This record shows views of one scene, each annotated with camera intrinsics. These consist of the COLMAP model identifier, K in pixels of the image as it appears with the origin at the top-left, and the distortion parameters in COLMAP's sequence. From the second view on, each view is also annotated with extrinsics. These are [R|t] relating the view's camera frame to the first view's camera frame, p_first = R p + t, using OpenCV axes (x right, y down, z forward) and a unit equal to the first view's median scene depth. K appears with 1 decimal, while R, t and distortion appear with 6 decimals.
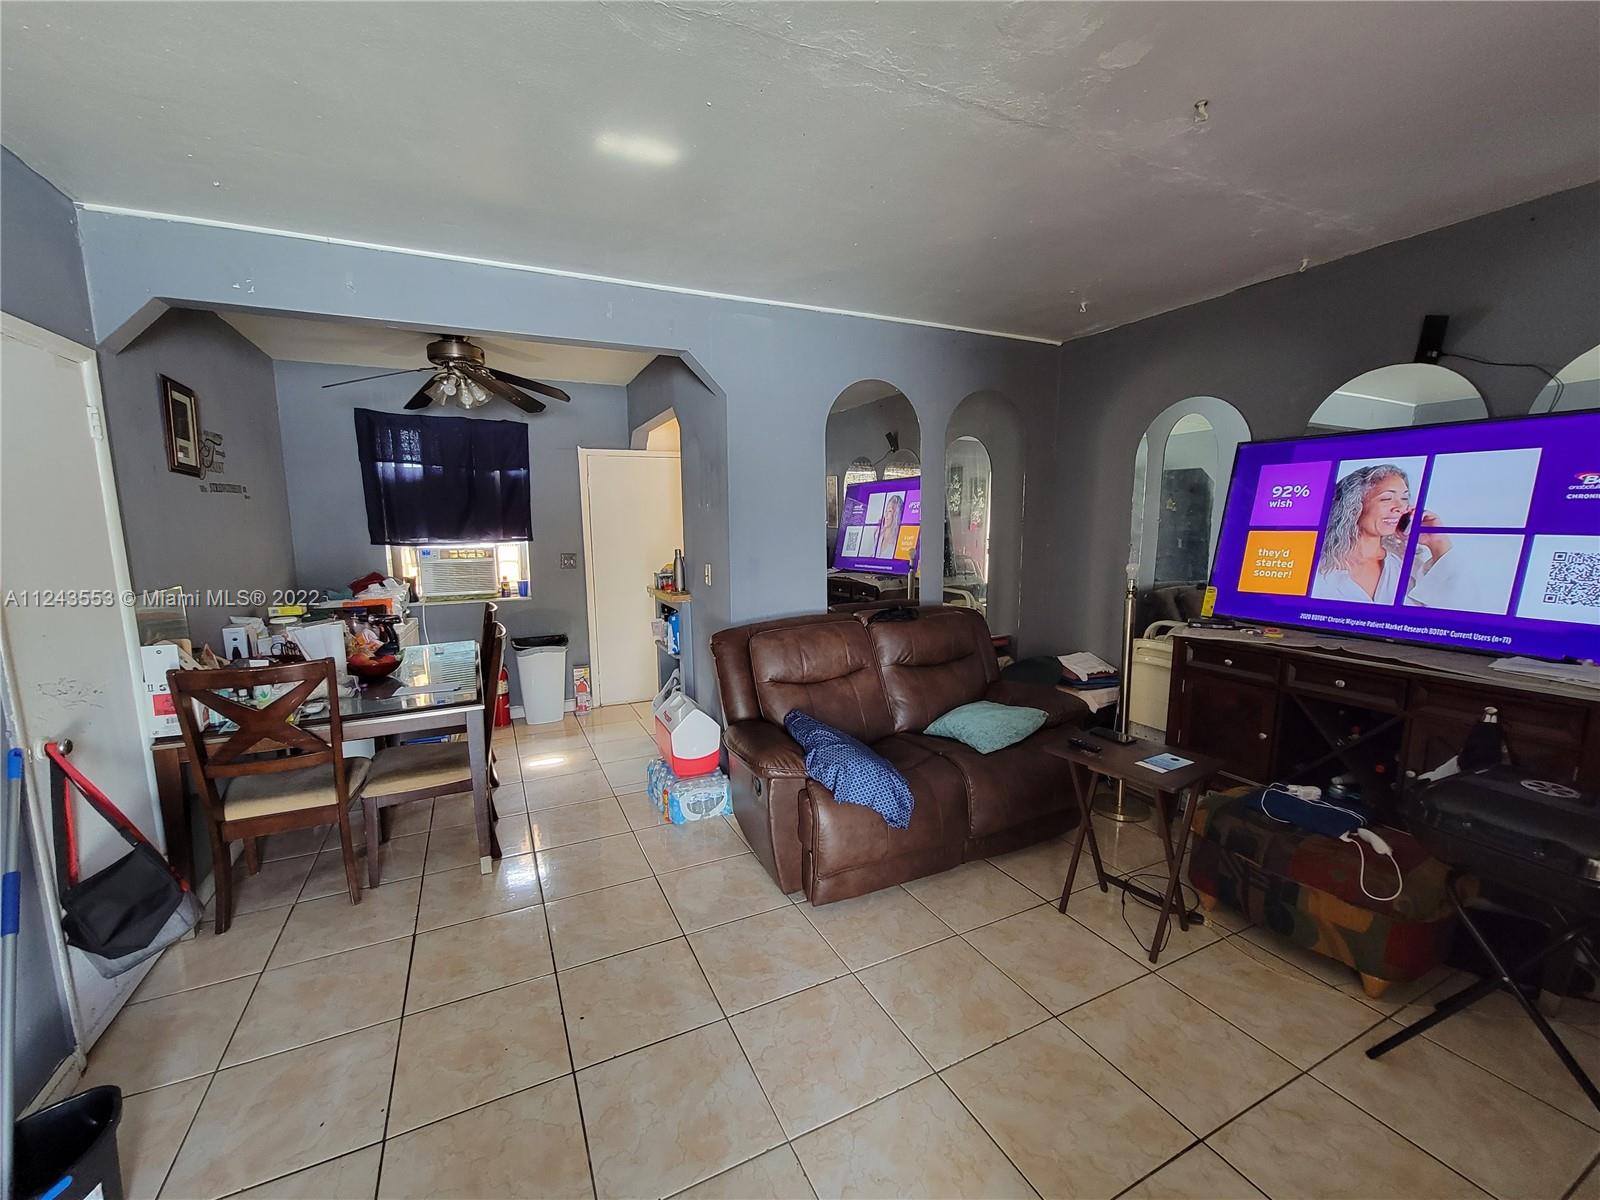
lens RADIAL K [[654.9, 0, 794.1], [0, 654.9, 609.1], [0, 0, 1]] dist [-0.001975, -0.000121]
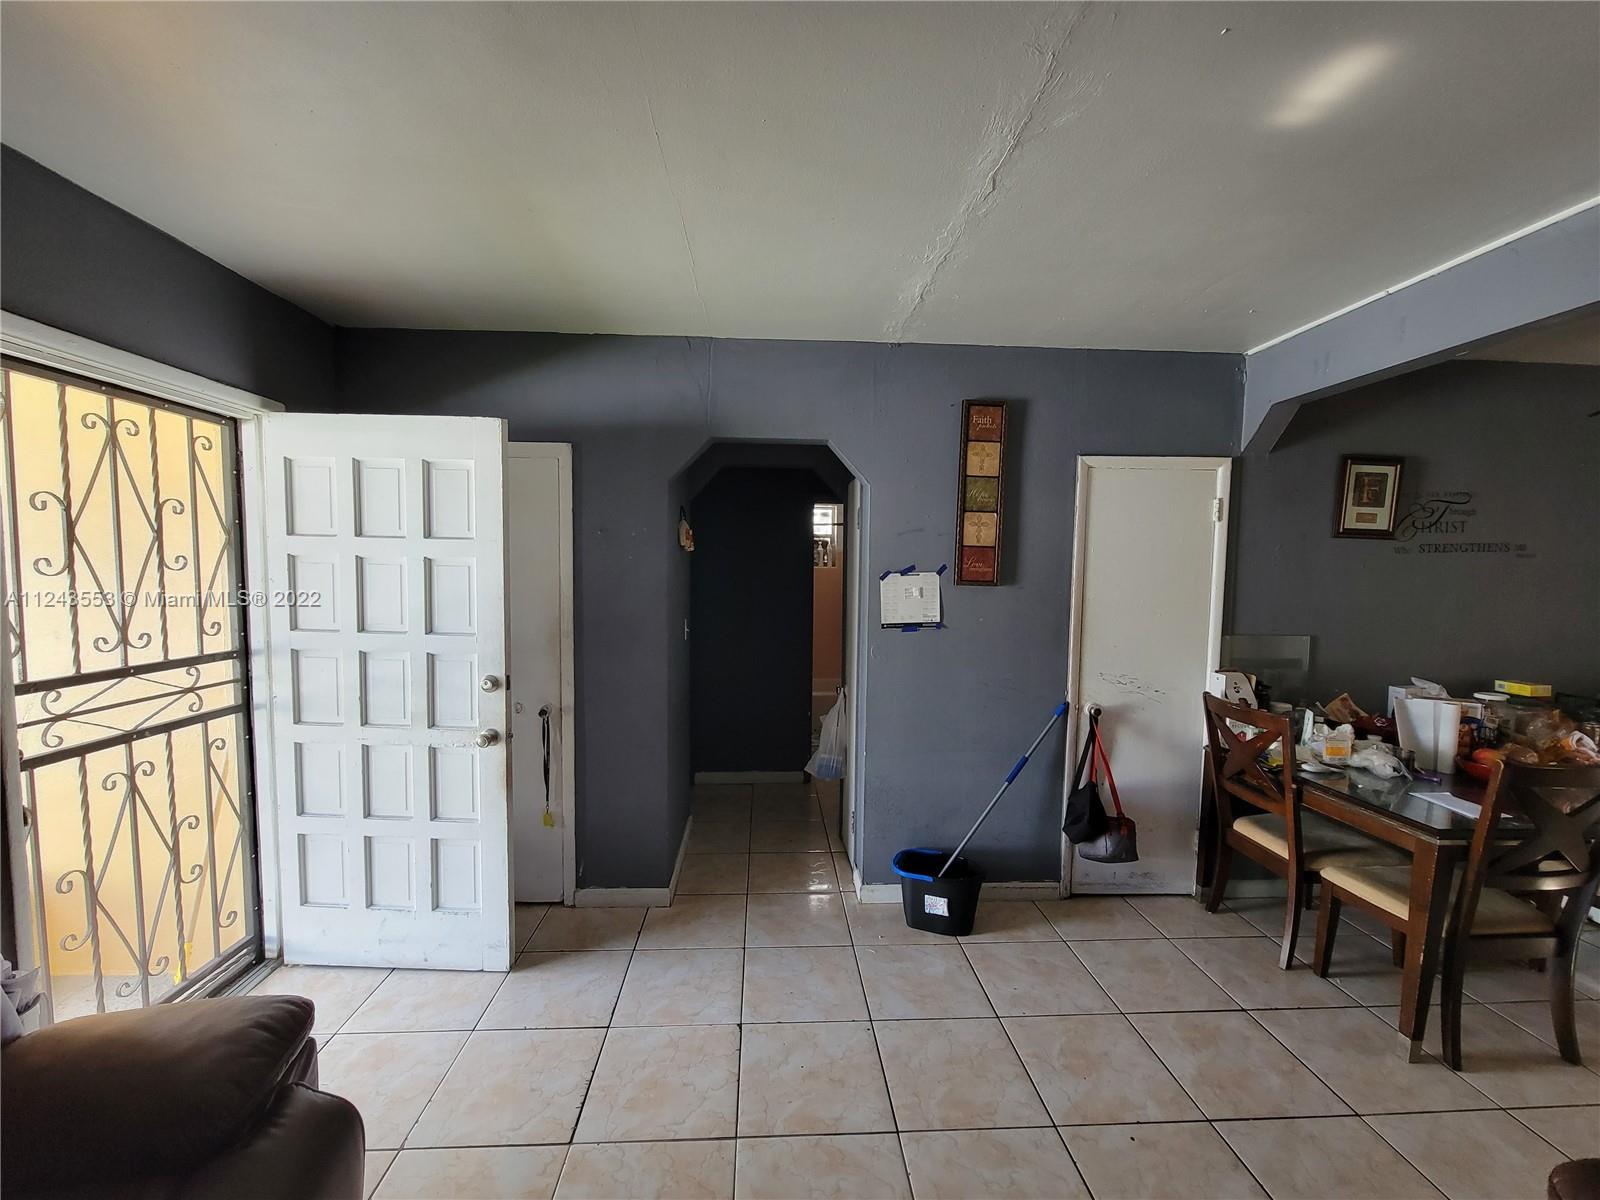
lens RADIAL K [[654.9, 0, 804.4], [0, 654.9, 600.6], [0, 0, 1]] dist [-0.001975, -0.000121]
pose [[-0.376441, 0.047265, -0.925234, 0.838226], [-0.142511, 0.983857, 0.108241, -0.166379], [0.915414, 0.172602, -0.363629, 1.052092]]
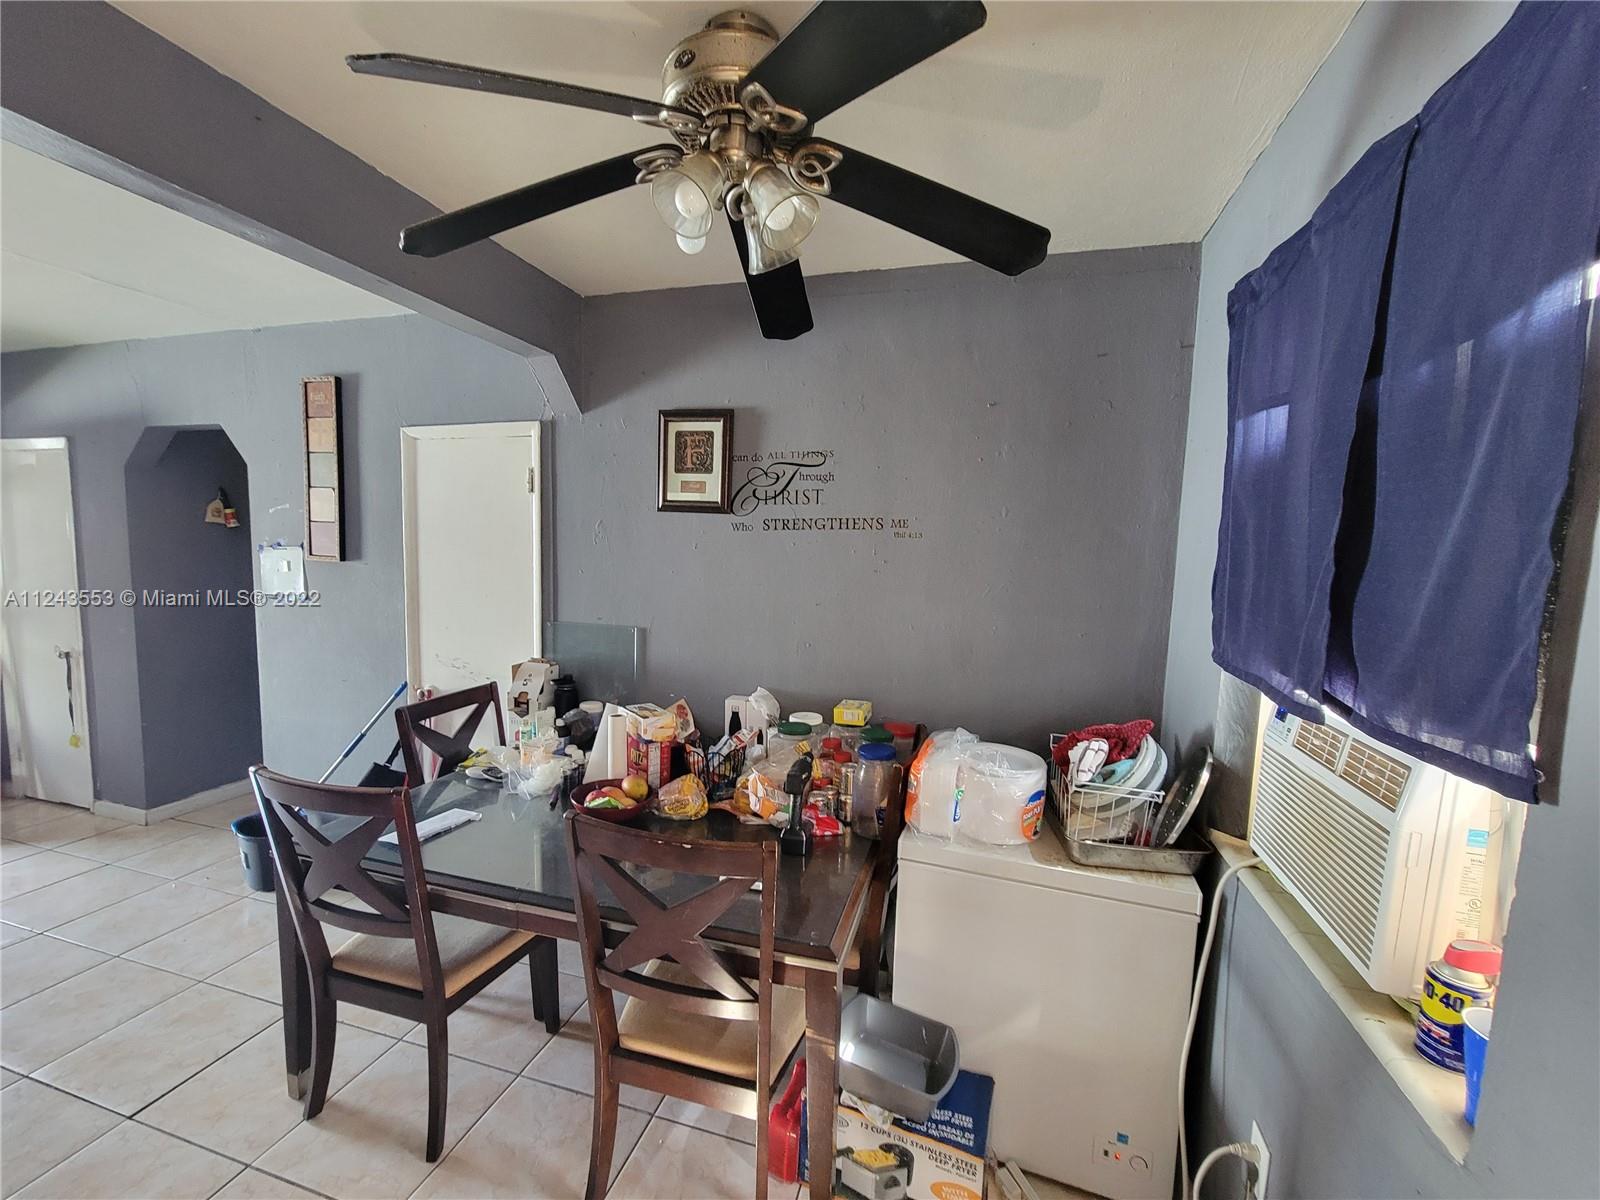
lens RADIAL K [[654.9, 0, 803.6], [0, 654.9, 609.9], [0, 0, 1]] dist [-0.001975, -0.000121]
pose [[-0.657665, 0.058515, -0.751034, -0.657846], [-0.130611, 0.973021, 0.190184, -0.502584], [0.741901, 0.223171, -0.632280, 3.226651]]
